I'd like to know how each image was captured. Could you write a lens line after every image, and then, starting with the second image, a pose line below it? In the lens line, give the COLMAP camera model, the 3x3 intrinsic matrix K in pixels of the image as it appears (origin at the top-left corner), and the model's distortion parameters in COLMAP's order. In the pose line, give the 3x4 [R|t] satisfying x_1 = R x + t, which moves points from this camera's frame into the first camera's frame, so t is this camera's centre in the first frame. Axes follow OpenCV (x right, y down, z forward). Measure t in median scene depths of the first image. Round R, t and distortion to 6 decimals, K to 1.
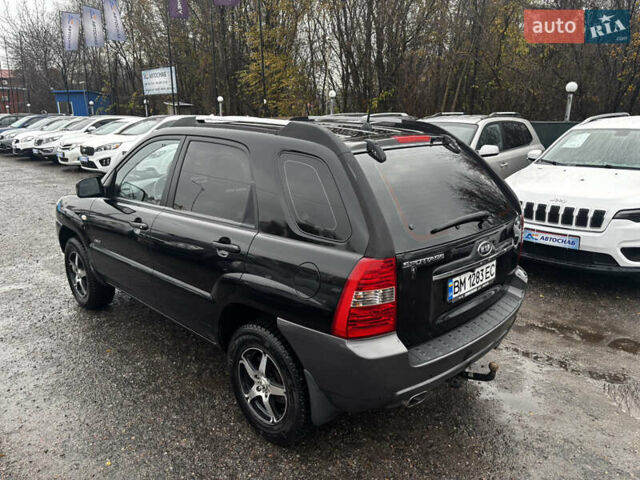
lens RADIAL K [[486.0, 0, 317.9], [0, 486.0, 241.9], [0, 0, 1]] dist [0.052911, -0.061293]
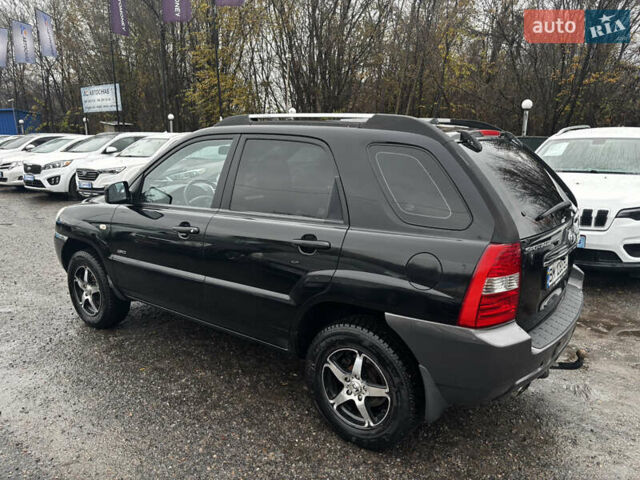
lens RADIAL K [[486.0, 0, 317.9], [0, 486.0, 241.9], [0, 0, 1]] dist [0.052911, -0.061293]
pose [[0.990763, -0.028248, 0.132627, -0.190991], [0.033954, 0.998584, -0.040955, 0.028467], [-0.131282, 0.045080, 0.990320, 0.033469]]
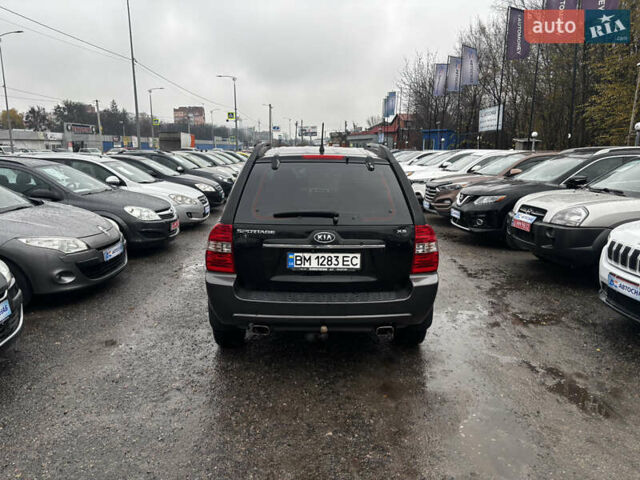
lens RADIAL K [[486.0, 0, 317.9], [0, 486.0, 241.9], [0, 0, 1]] dist [0.052911, -0.061293]
pose [[0.727632, 0.139123, -0.671712, 0.748123], [-0.187672, 0.982232, 0.000141, 0.018455], [0.659796, 0.125959, 0.740812, 0.006548]]
